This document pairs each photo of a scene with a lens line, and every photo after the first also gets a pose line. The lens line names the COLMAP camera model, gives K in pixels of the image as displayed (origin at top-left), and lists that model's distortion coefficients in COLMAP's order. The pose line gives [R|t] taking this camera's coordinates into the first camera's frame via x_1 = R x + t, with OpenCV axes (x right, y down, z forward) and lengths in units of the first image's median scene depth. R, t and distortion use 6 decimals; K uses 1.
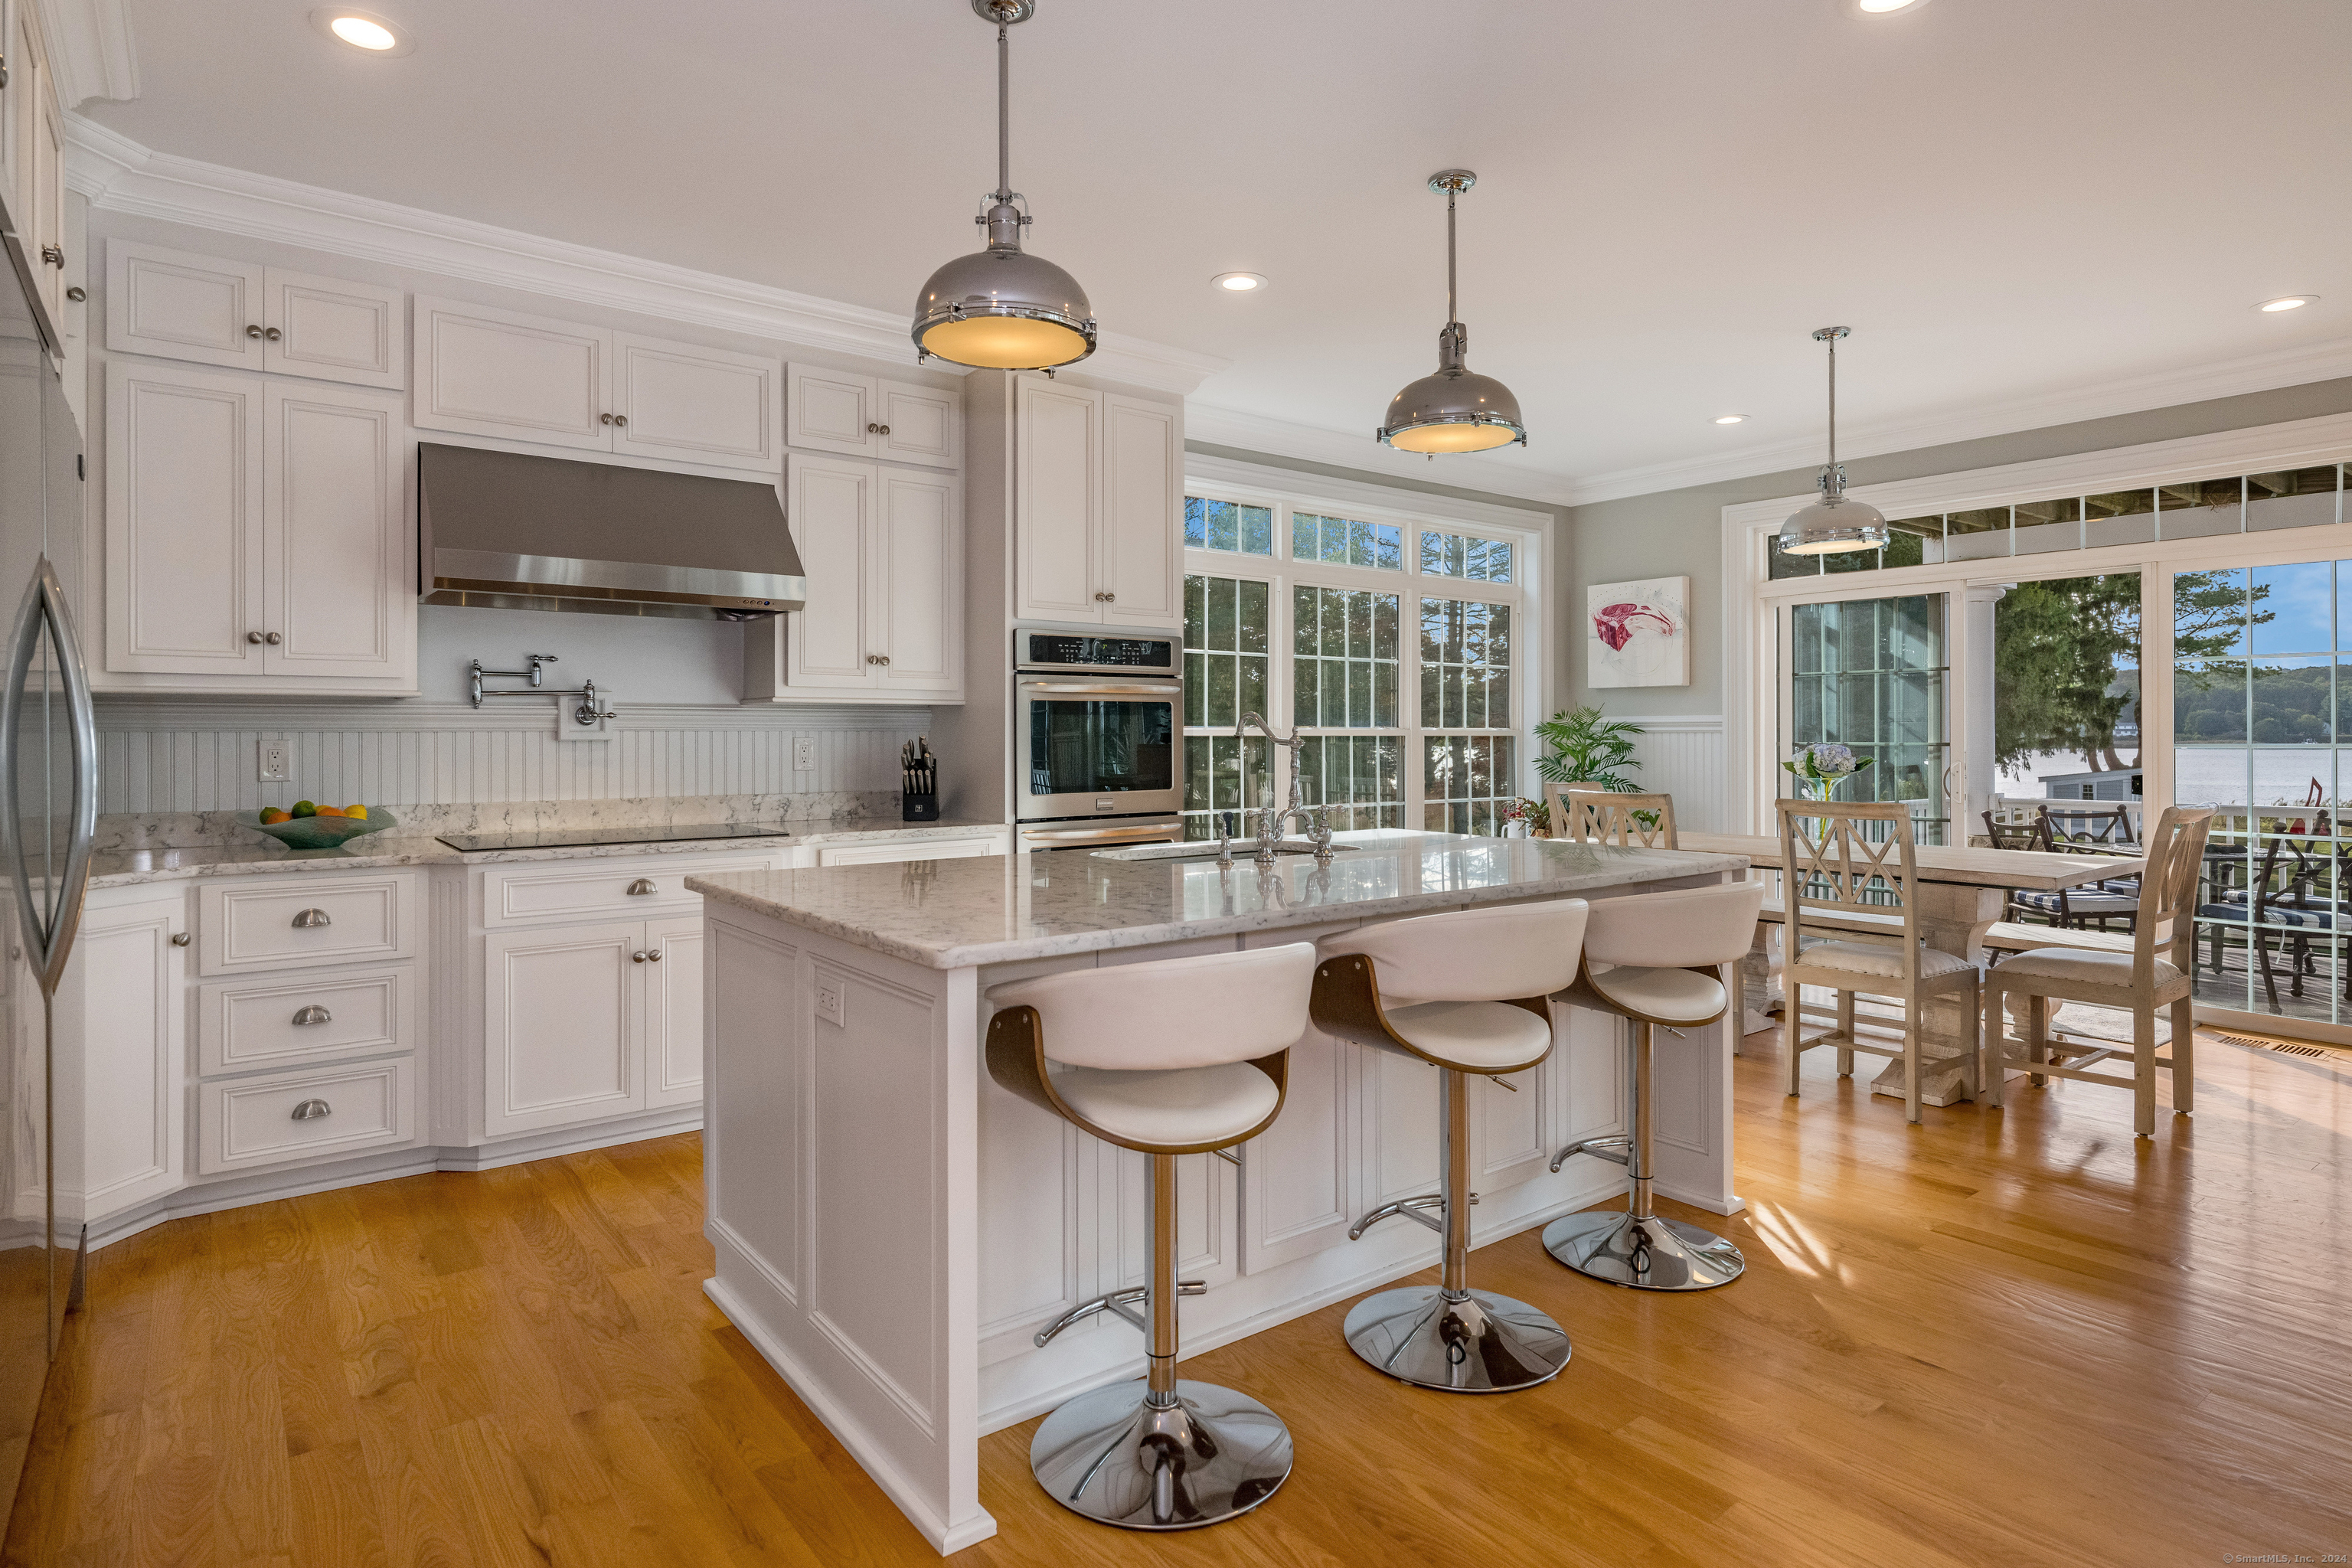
lens RADIAL K [[1275.2, 0, 1182.9], [0, 1275.2, 736.7], [0, 0, 1]] dist [0.001831, -0.002533]
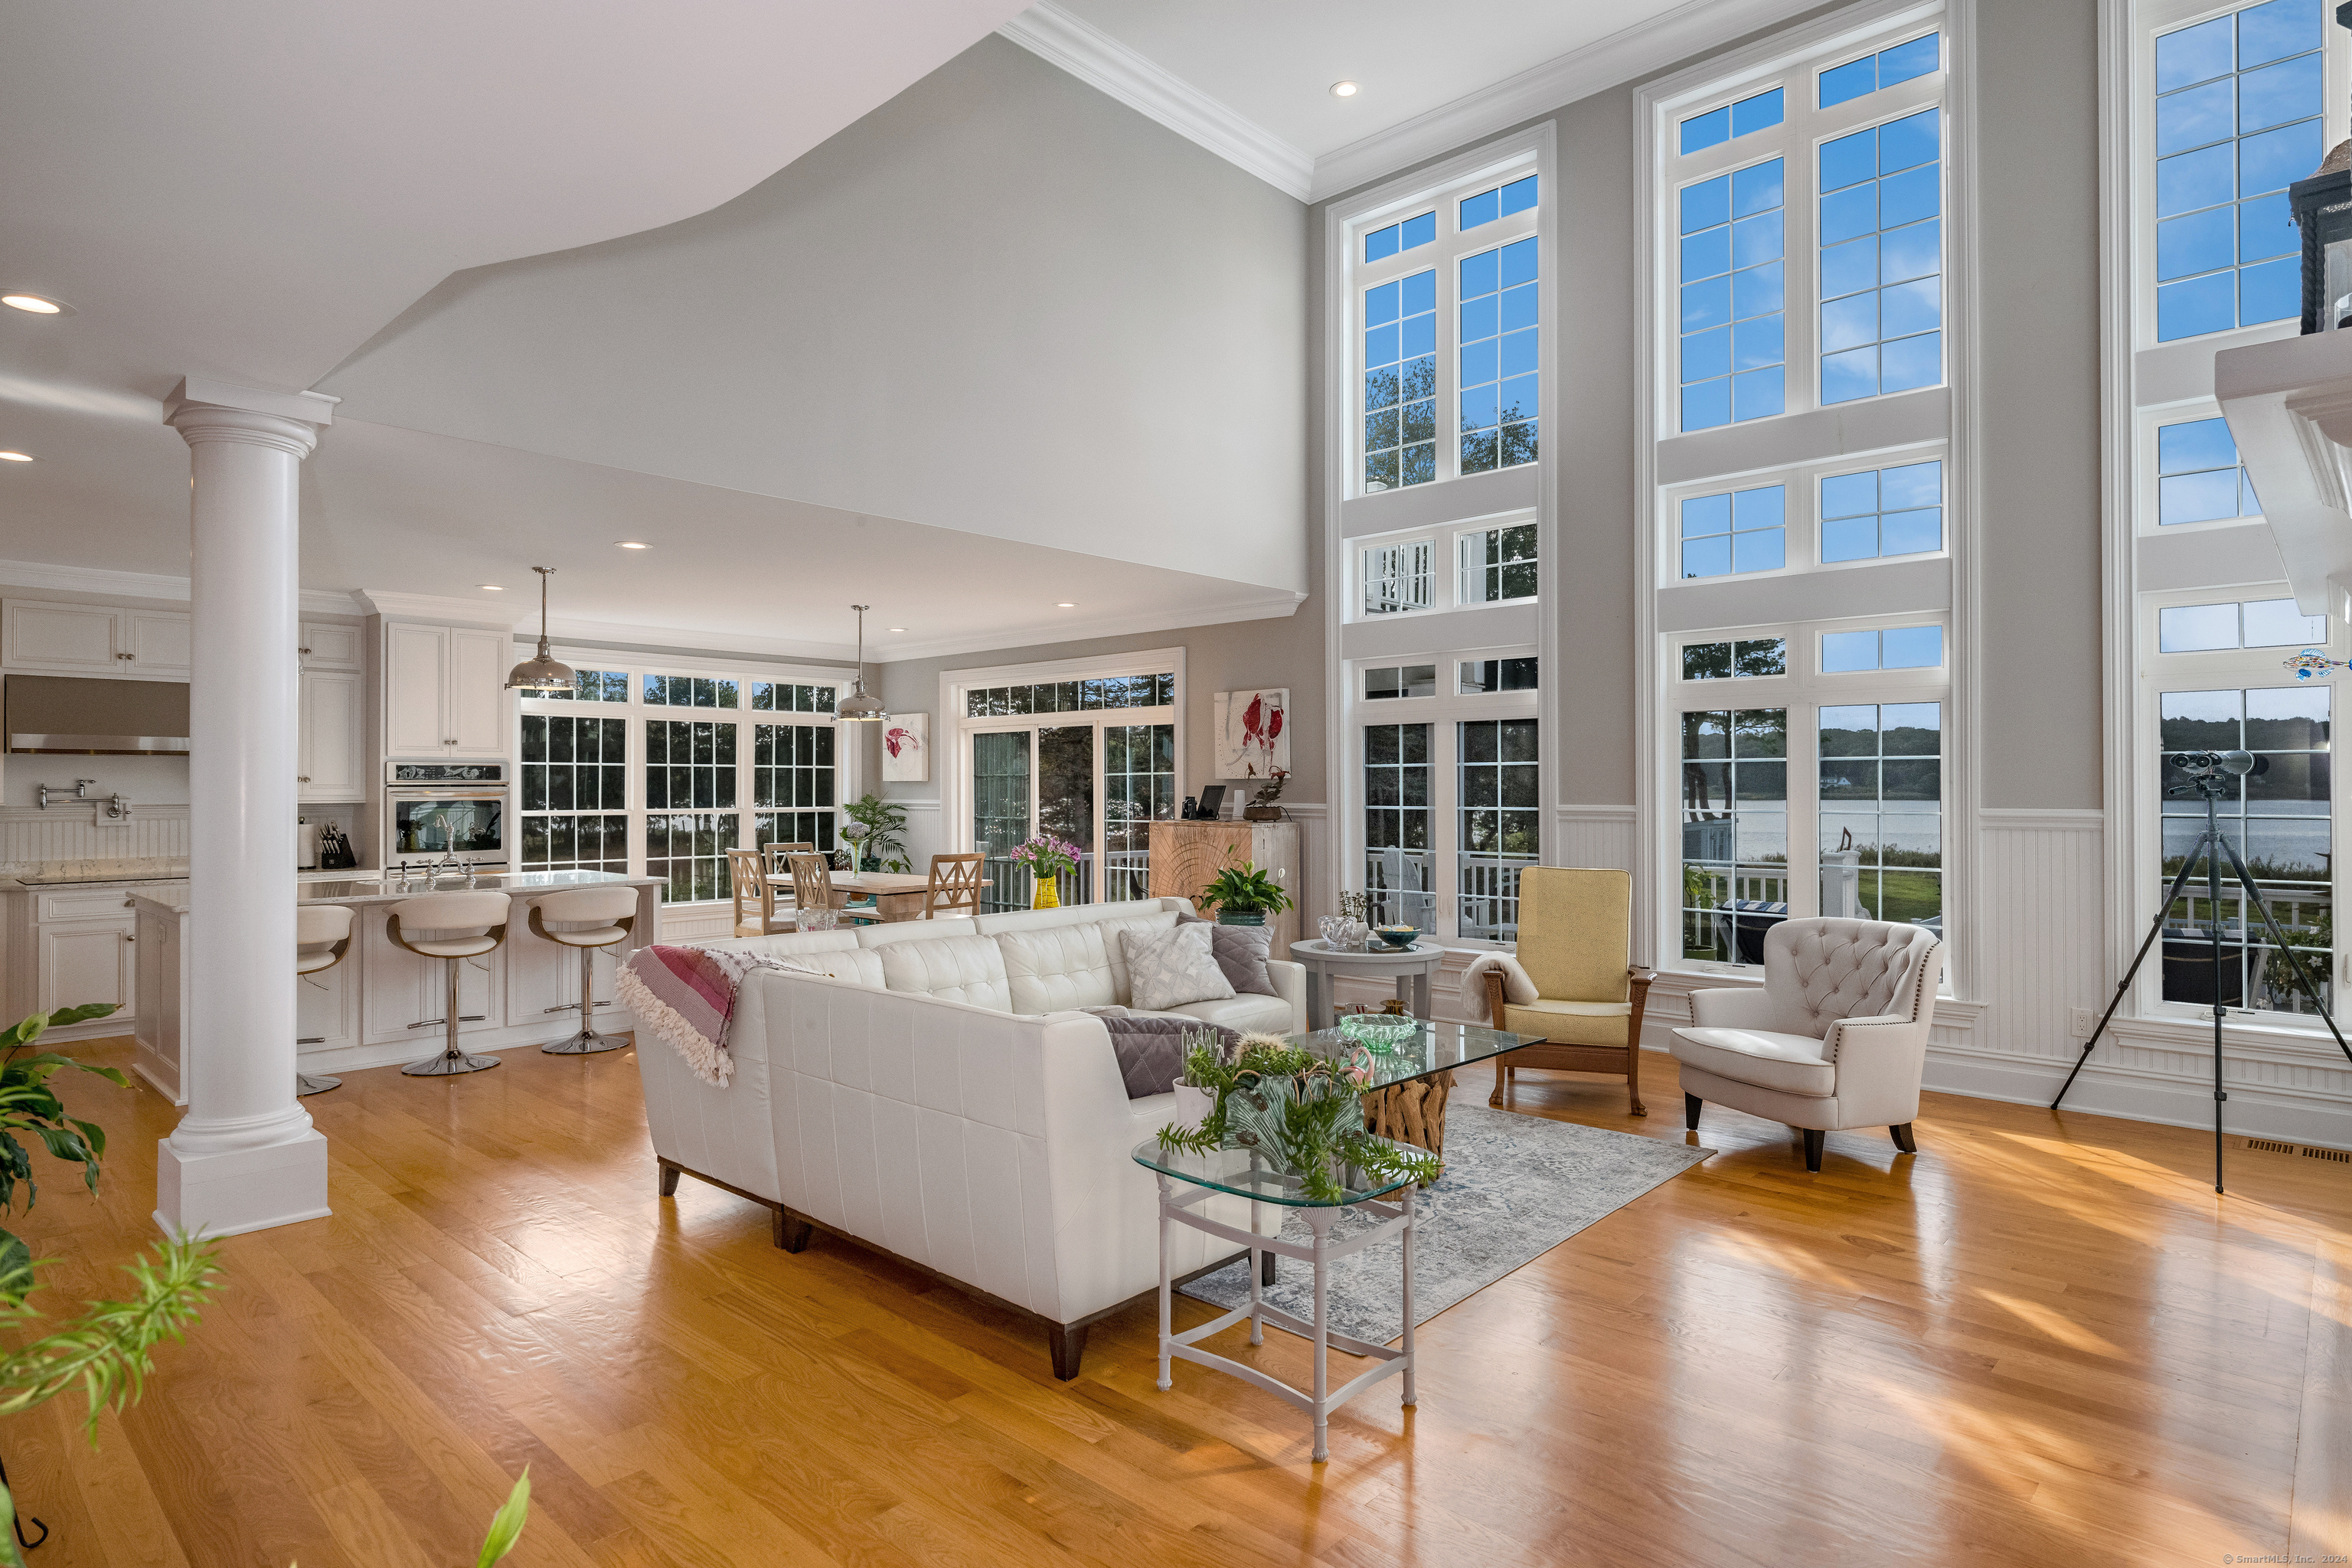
lens RADIAL K [[1275.2, 0, 1193.8], [0, 1275.2, 782.7], [0, 0, 1]] dist [0.001831, -0.002533]
pose [[0.985651, -0.003142, 0.168765, 0.691511], [0.004625, 0.999954, -0.008393, -0.034152], [-0.168731, 0.009053, 0.985621, -0.979560]]
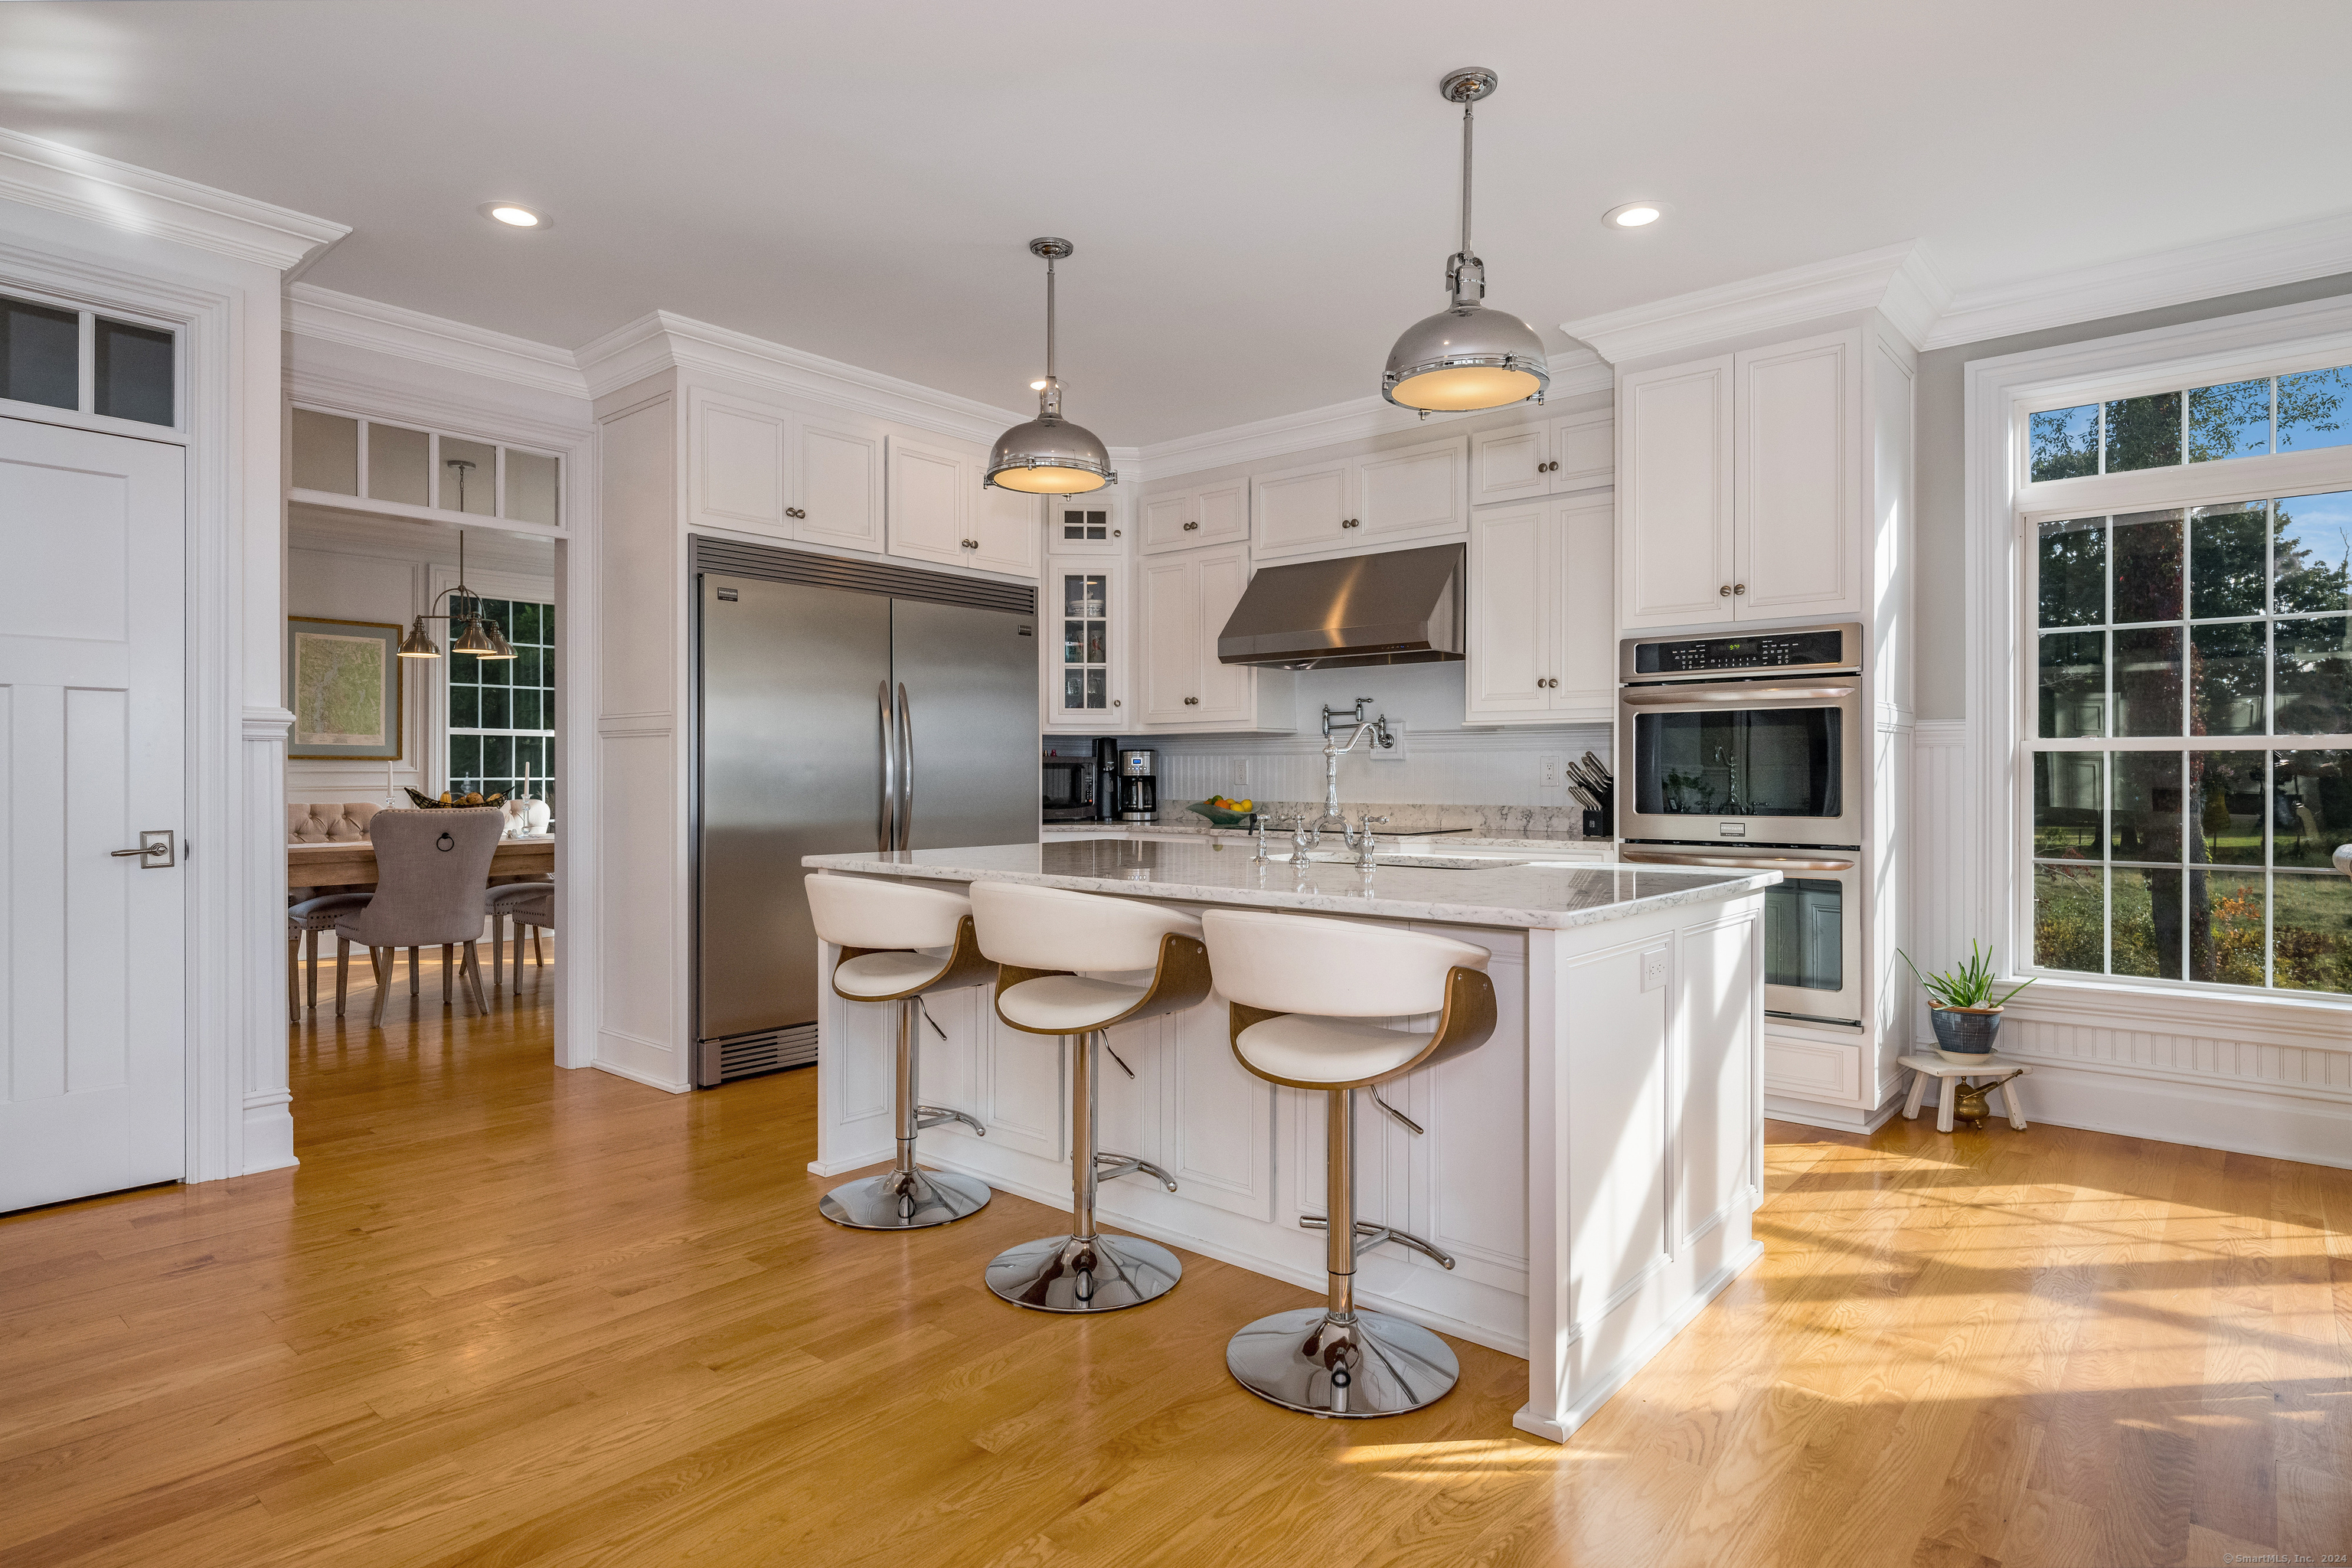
lens RADIAL K [[1275.2, 0, 1169.9], [0, 1275.2, 772.9], [0, 0, 1]] dist [0.001831, -0.002533]
pose [[0.196248, 0.000295, -0.980554, 0.745562], [-0.002962, 0.999996, -0.000292, 0.016718], [0.980550, 0.002962, 0.196248, 0.477010]]
